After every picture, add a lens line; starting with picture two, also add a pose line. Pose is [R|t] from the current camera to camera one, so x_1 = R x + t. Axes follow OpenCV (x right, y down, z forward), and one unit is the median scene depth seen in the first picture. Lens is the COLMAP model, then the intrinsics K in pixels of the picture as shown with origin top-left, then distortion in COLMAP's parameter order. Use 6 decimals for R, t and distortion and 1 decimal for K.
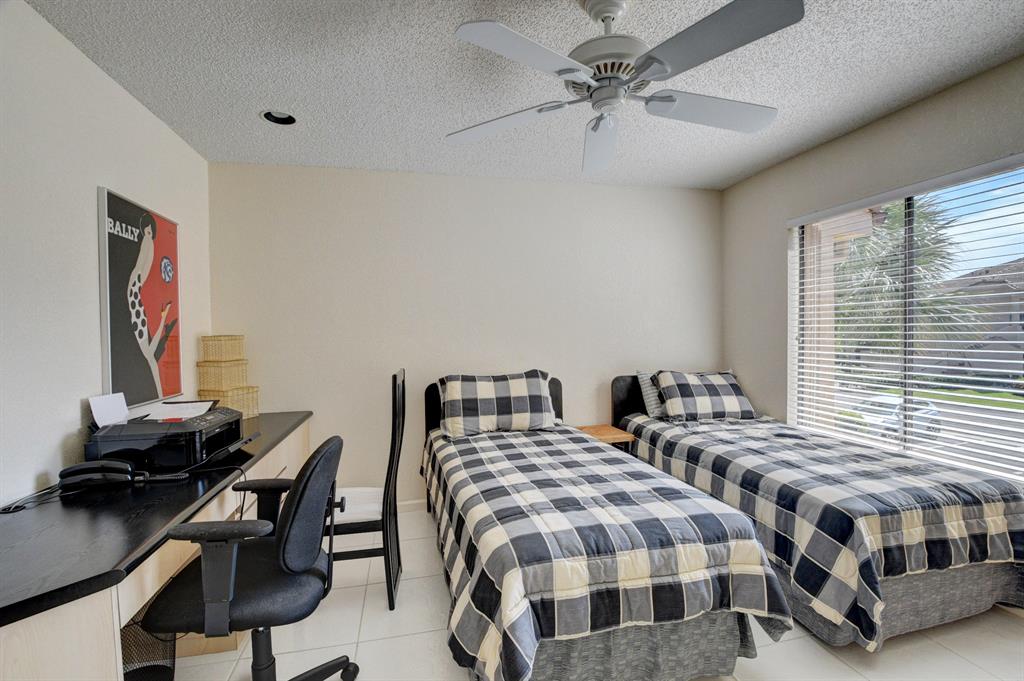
lens RADIAL K [[450.1, 0, 510.6], [0, 450.1, 341.0], [0, 0, 1]] dist [0.017423, -0.025472]
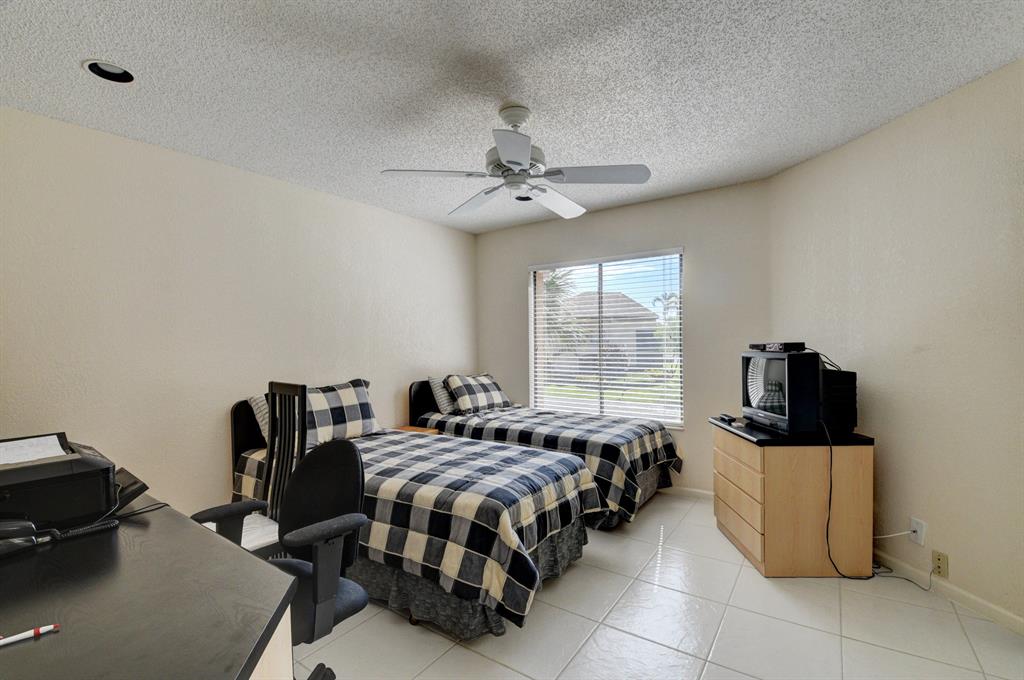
lens RADIAL K [[450.1, 0, 510.6], [0, 450.1, 340.5], [0, 0, 1]] dist [0.017423, -0.025472]
pose [[0.750634, 0.002550, 0.660714, -0.499036], [0.018581, 0.999516, -0.024968, 0.008194], [-0.660457, 0.031018, 0.750223, -0.040426]]
